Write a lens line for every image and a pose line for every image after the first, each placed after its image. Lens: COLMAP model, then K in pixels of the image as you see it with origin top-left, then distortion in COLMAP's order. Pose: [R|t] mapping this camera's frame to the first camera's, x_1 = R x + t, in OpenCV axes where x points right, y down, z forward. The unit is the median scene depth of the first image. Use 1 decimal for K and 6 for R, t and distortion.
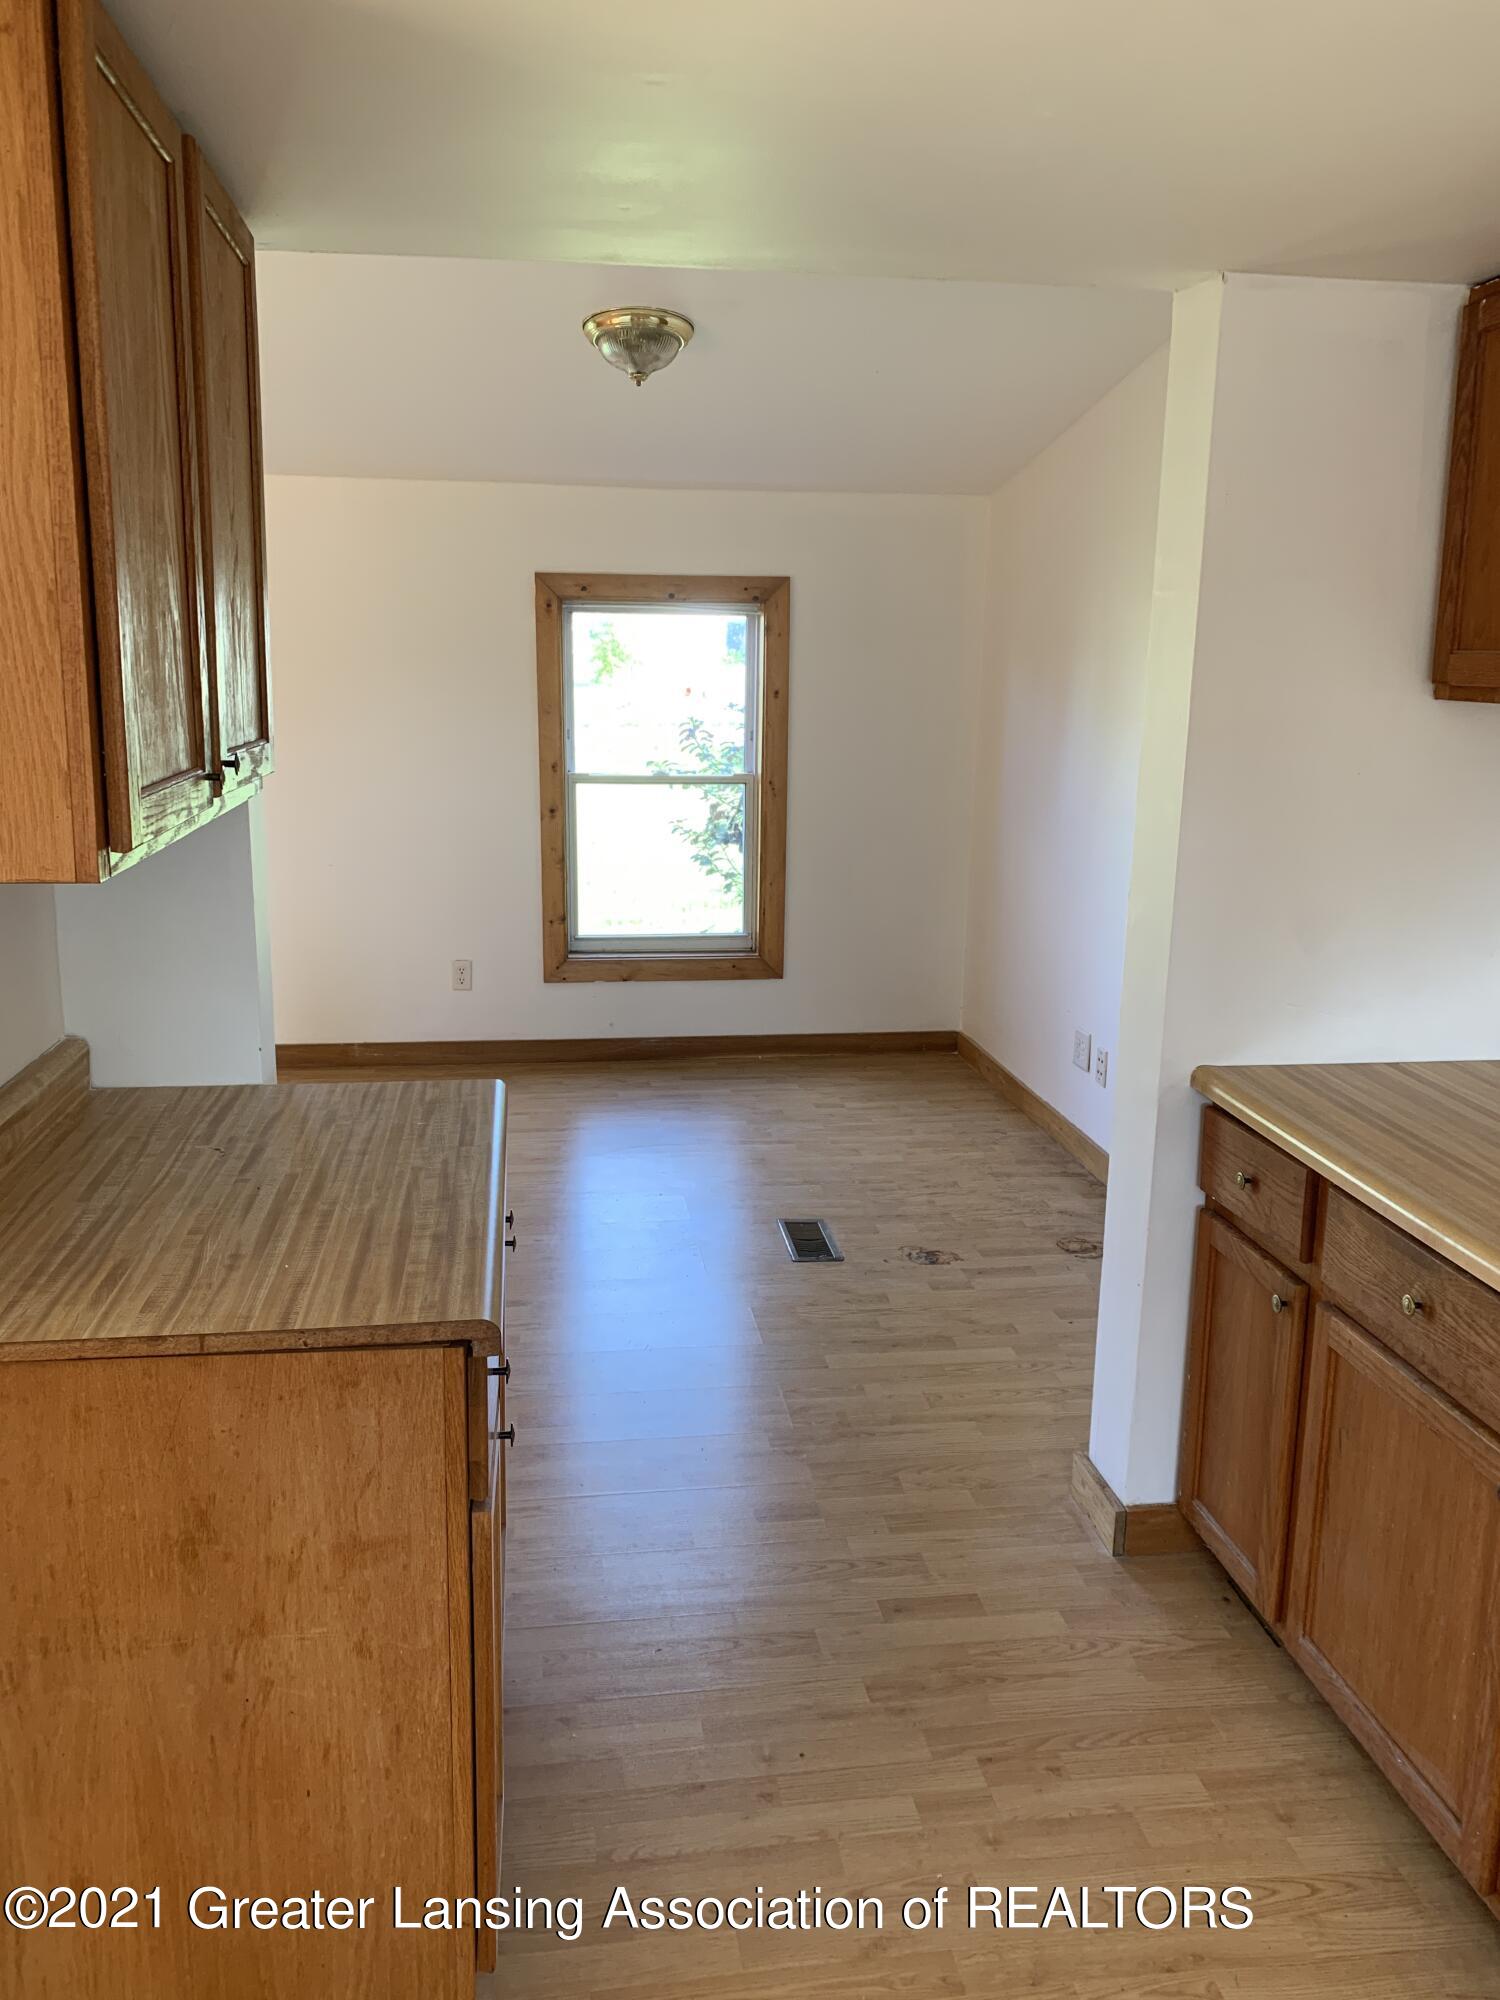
lens RADIAL K [[1513.7, 0, 738.7], [0, 1513.7, 987.5], [0, 0, 1]] dist [0.023871, -0.006403]
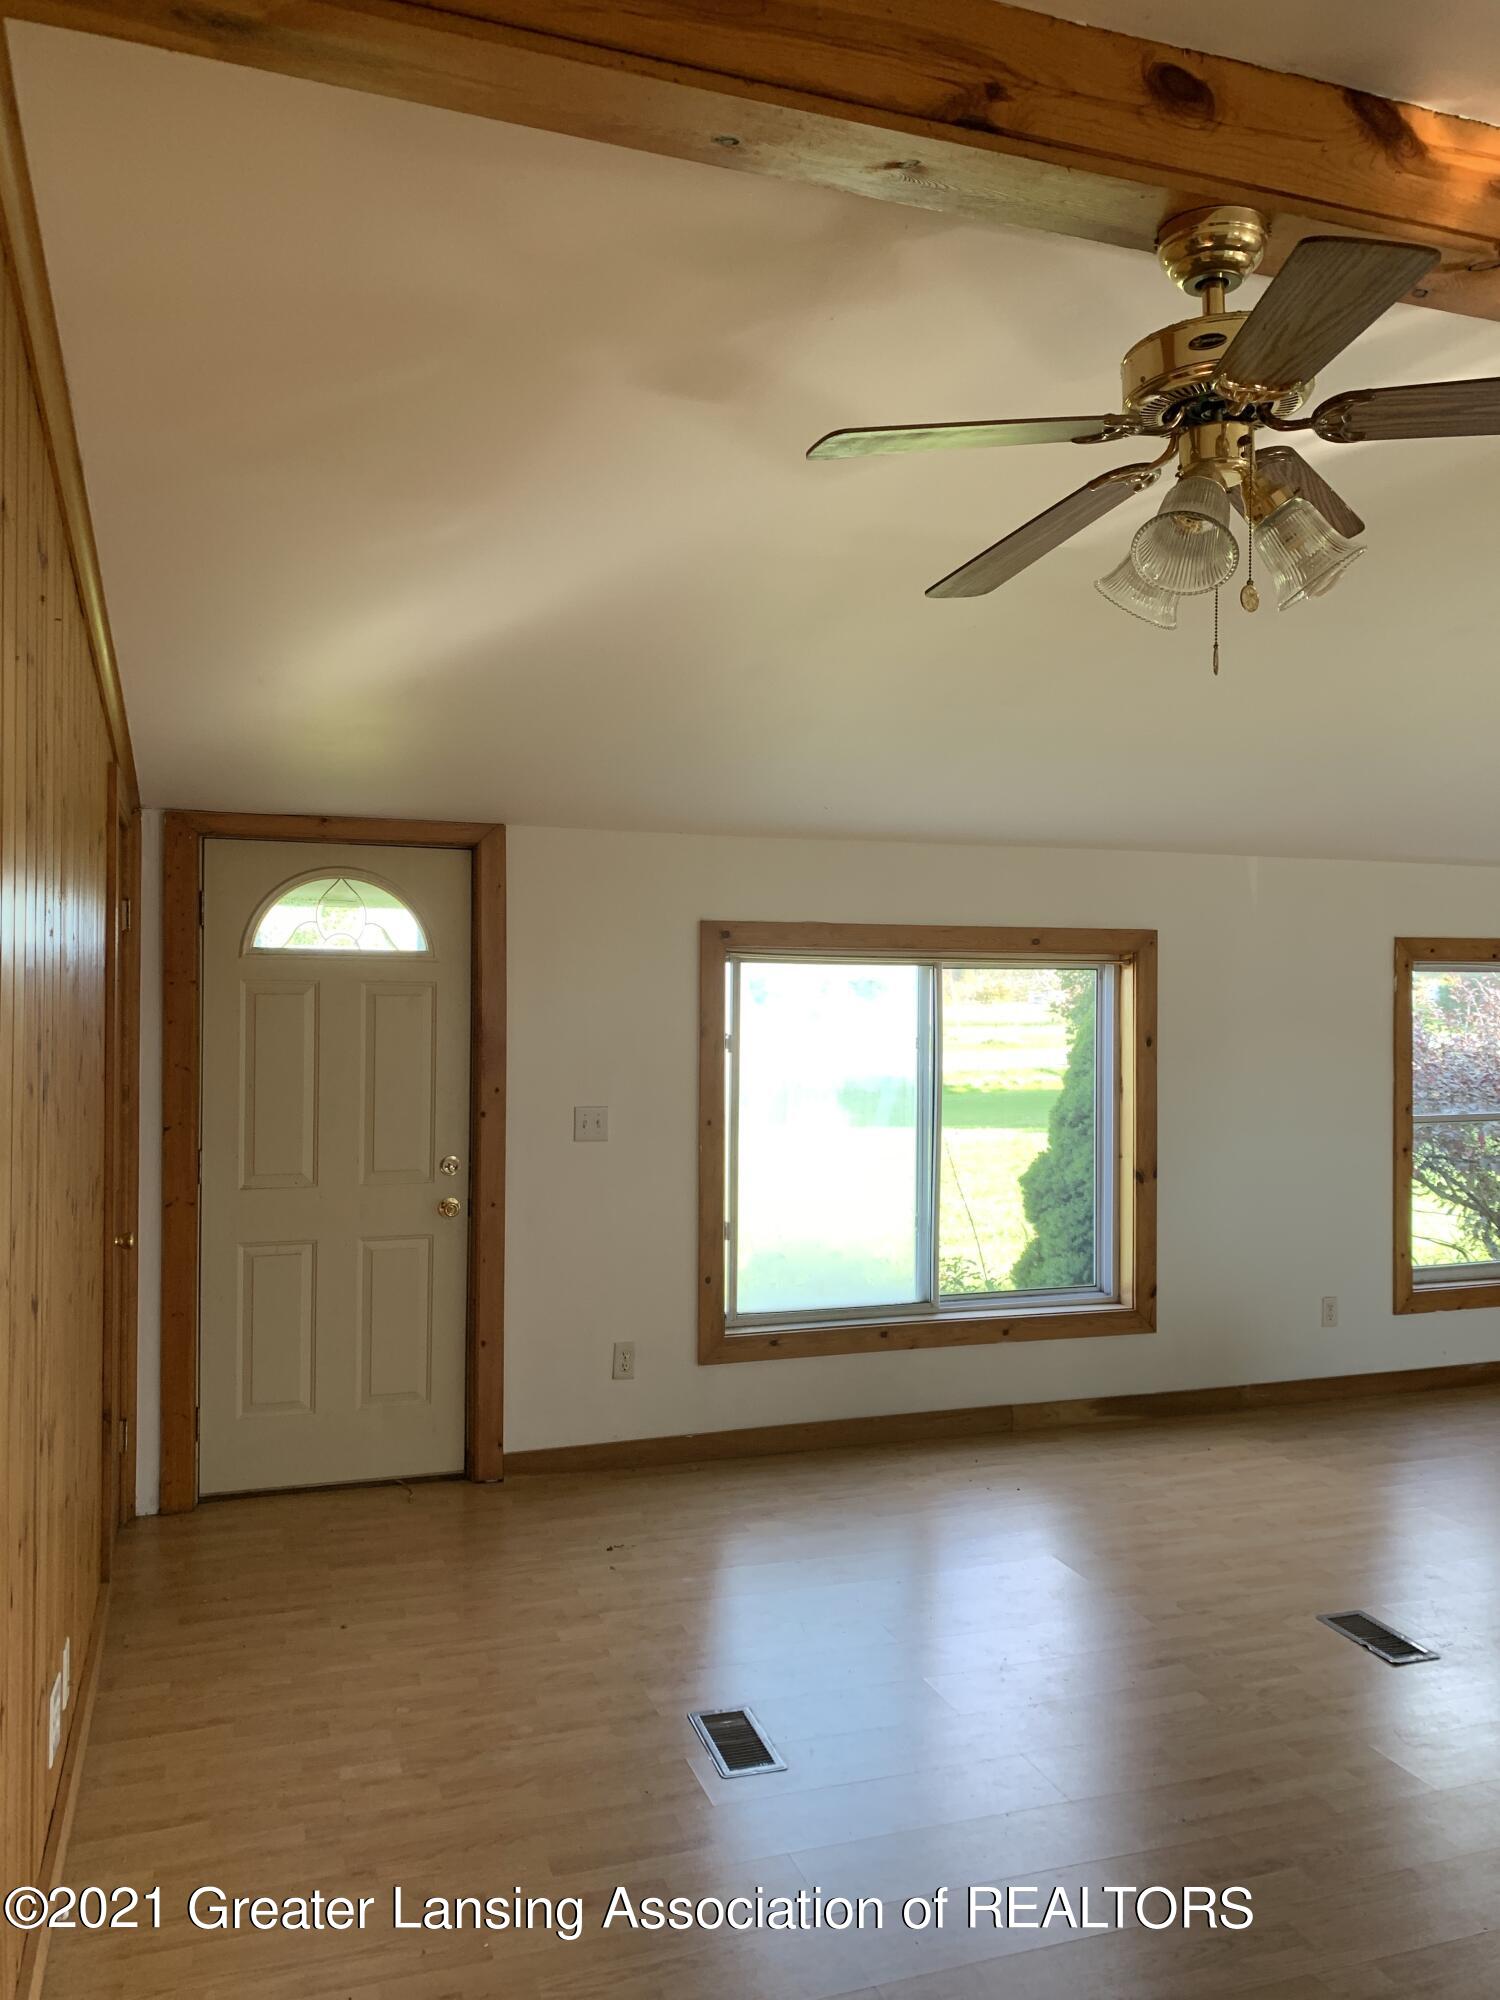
lens RADIAL K [[1513.7, 0, 749.4], [0, 1513.7, 1010.7], [0, 0, 1]] dist [0.023871, -0.006403]
pose [[0.983003, -0.014207, 0.183037, -0.800192], [0.050507, 0.979457, -0.195225, -0.028005], [-0.176504, 0.201151, 0.963527, 0.025320]]
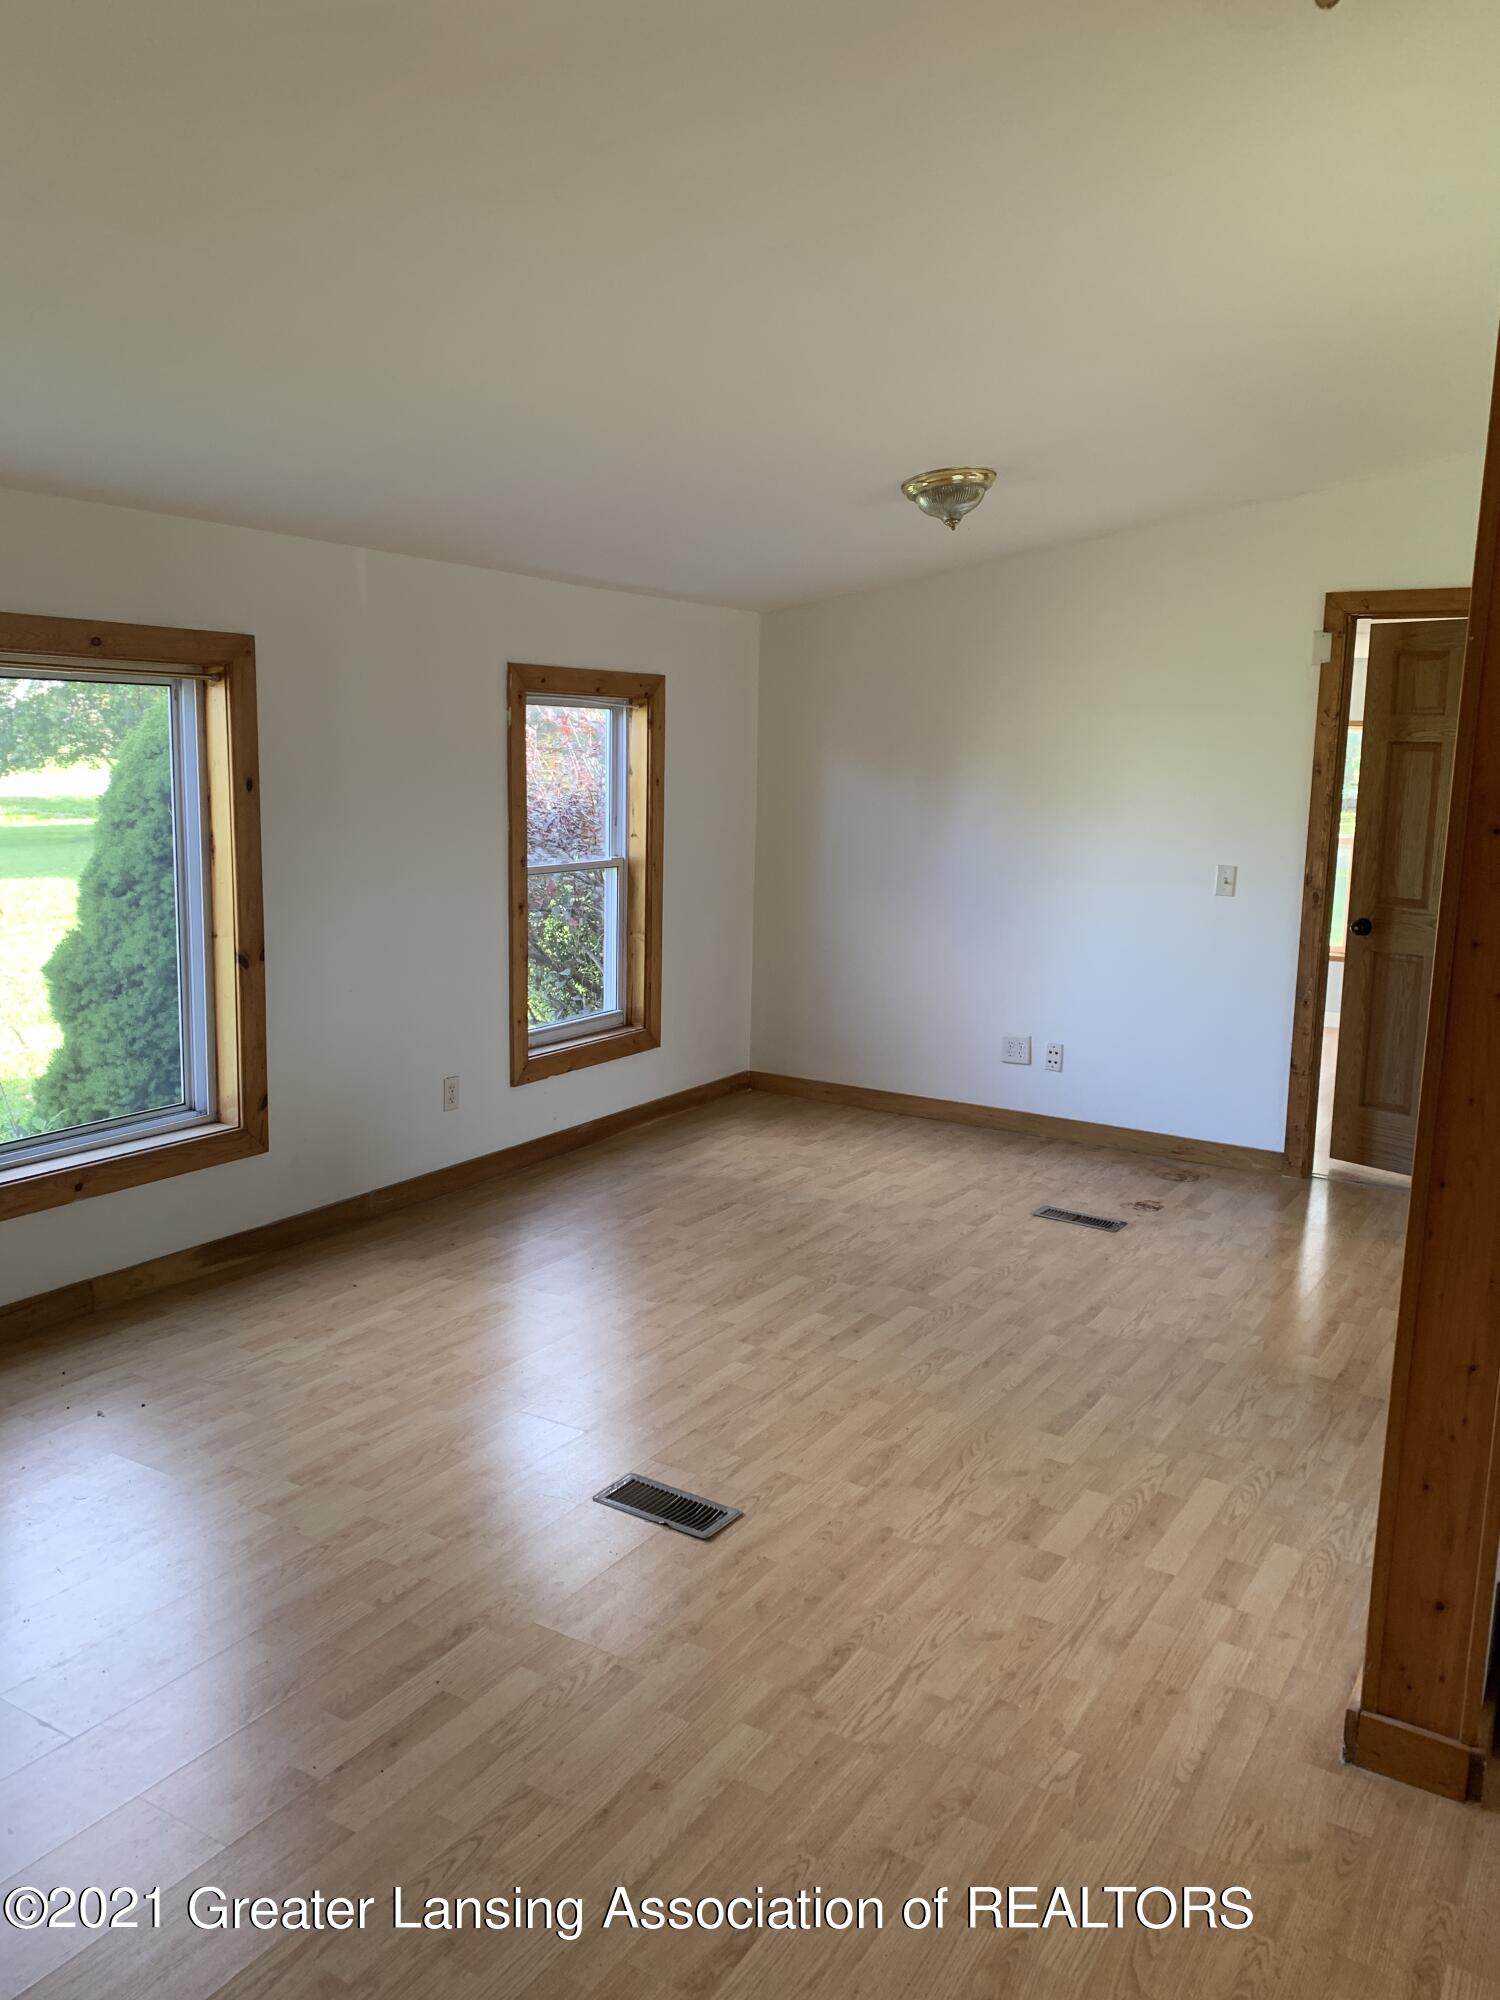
lens RADIAL K [[1513.7, 0, 743.1], [0, 1513.7, 995.6], [0, 0, 1]] dist [0.023871, -0.006403]
pose [[0.634977, -0.127444, 0.761946, -0.797297], [0.148764, 0.988011, 0.041282, -0.082384], [-0.758072, 0.087137, 0.646323, 0.284682]]
